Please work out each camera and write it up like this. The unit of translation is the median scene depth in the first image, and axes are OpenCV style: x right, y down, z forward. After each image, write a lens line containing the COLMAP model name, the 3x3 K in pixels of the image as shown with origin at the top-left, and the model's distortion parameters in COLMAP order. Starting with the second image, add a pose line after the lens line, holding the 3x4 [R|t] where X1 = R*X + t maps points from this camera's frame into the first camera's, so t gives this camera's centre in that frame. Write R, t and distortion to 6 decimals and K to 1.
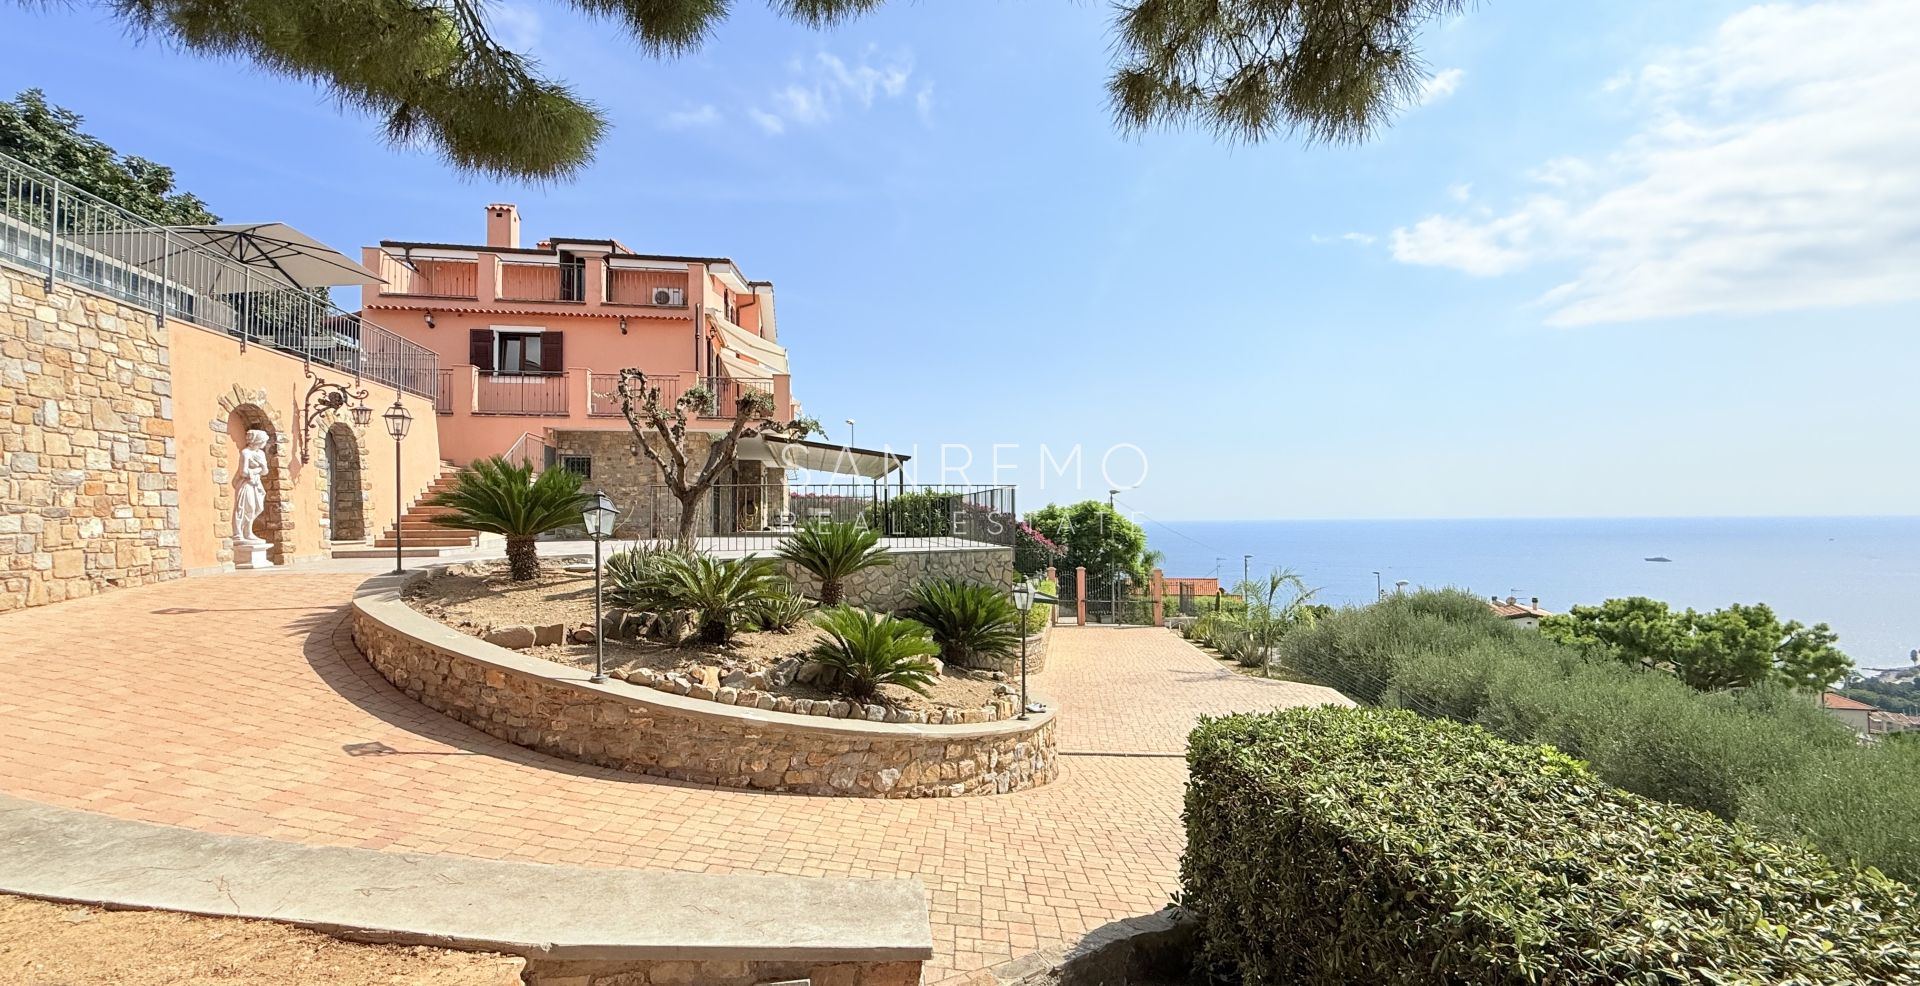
lens RADIAL K [[764.4, 0, 958.3], [0, 764.4, 494.8], [0, 0, 1]] dist [0.005740, -0.000659]
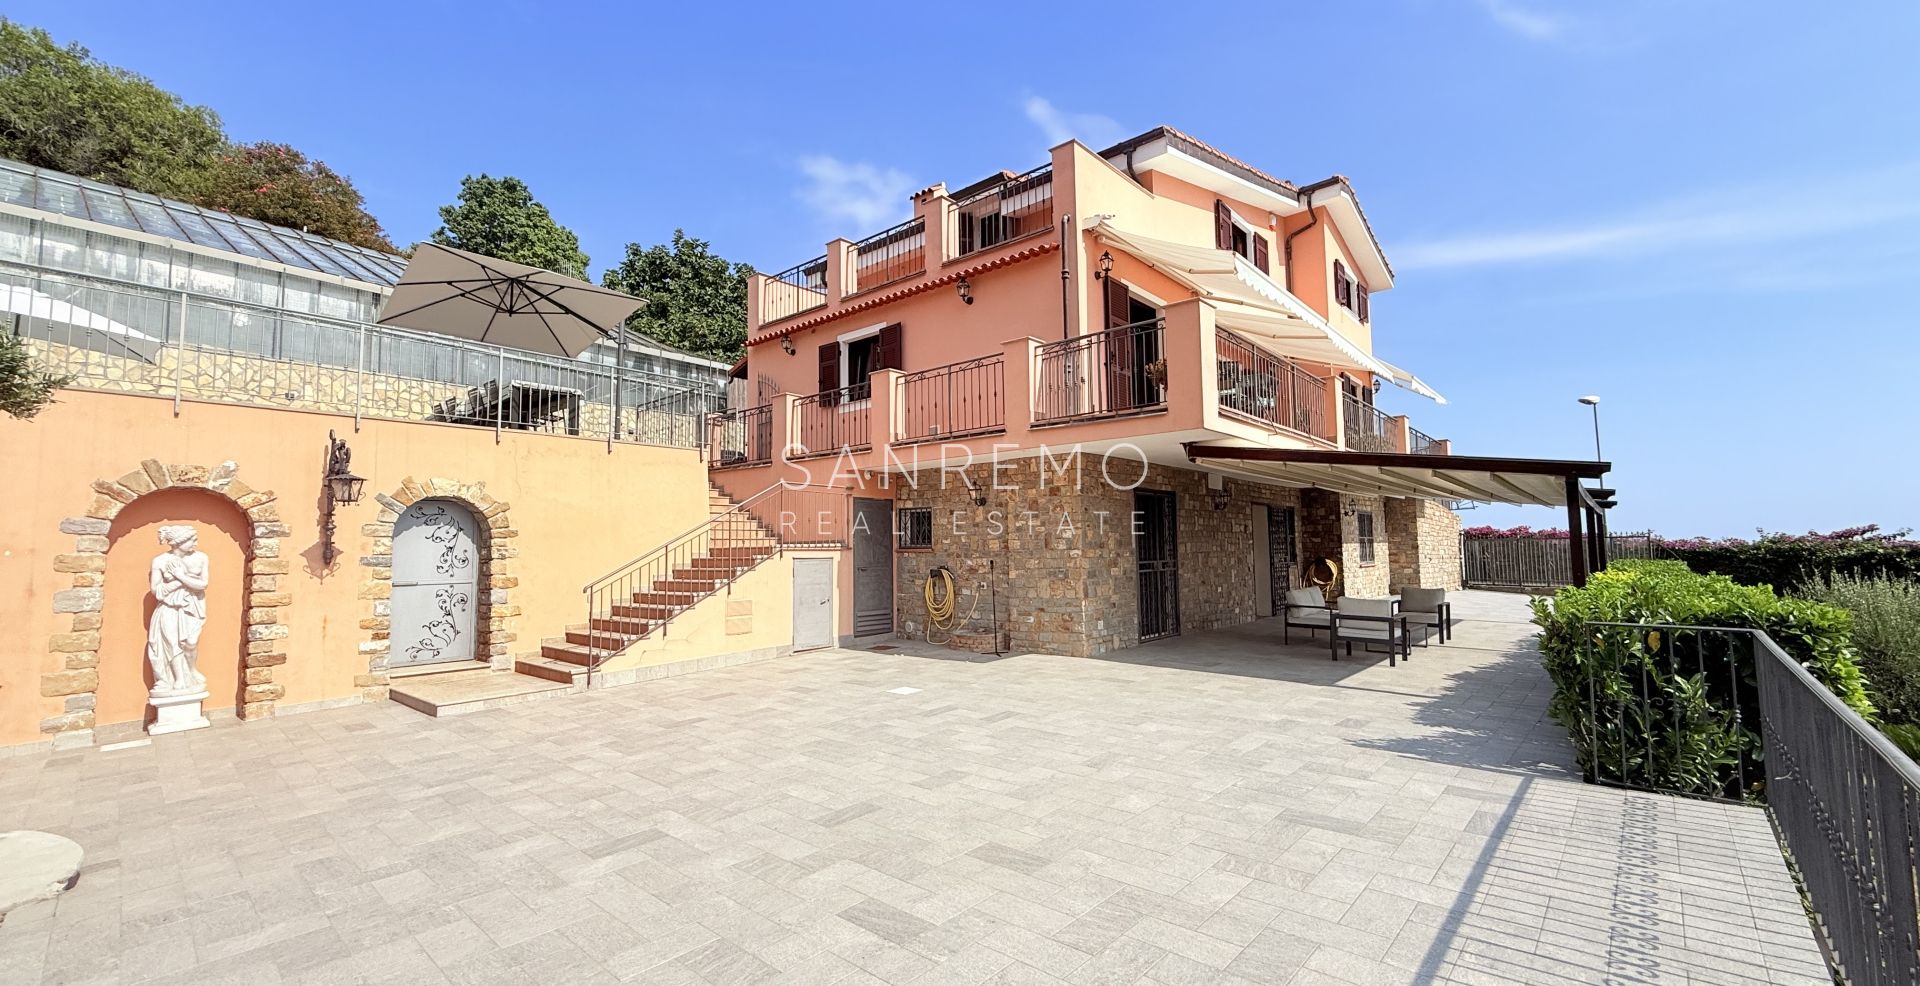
lens RADIAL K [[764.4, 0, 970.4], [0, 764.4, 491.8], [0, 0, 1]] dist [0.005740, -0.000659]
pose [[0.620837, -0.061696, -0.781508, 0.016056], [0.033798, 0.998078, -0.051943, -0.018122], [0.783211, 0.005835, 0.621729, 0.371429]]
